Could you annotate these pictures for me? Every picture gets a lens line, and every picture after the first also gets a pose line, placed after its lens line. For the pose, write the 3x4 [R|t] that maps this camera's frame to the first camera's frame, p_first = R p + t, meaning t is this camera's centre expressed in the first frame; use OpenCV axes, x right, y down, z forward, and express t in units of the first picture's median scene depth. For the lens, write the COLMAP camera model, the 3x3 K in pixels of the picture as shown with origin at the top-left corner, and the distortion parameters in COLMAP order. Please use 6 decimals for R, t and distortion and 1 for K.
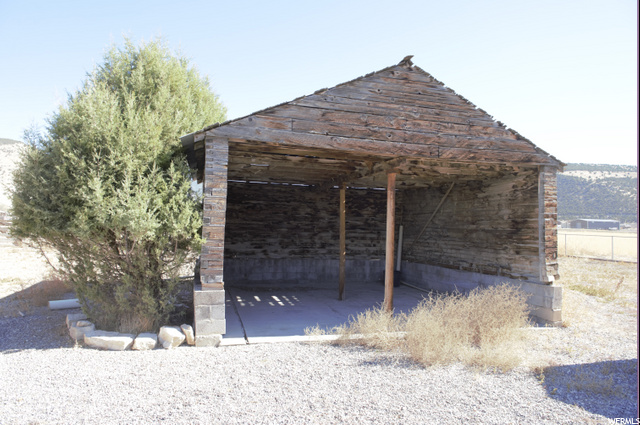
lens RADIAL K [[494.2, 0, 315.5], [0, 494.2, 212.0], [0, 0, 1]] dist [-0.027003, -0.004056]
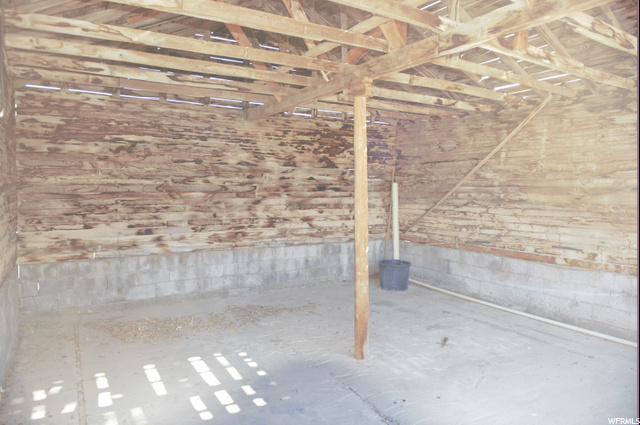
lens RADIAL K [[447.9, 0, 320.0], [0, 447.9, 212.5], [0, 0, 1]] dist [-0.050129, -0.000596]
pose [[0.961265, -0.034300, 0.273483, -0.068090], [0.009643, 0.995804, 0.090999, 0.013868], [-0.275457, -0.084837, 0.957563, 0.529908]]
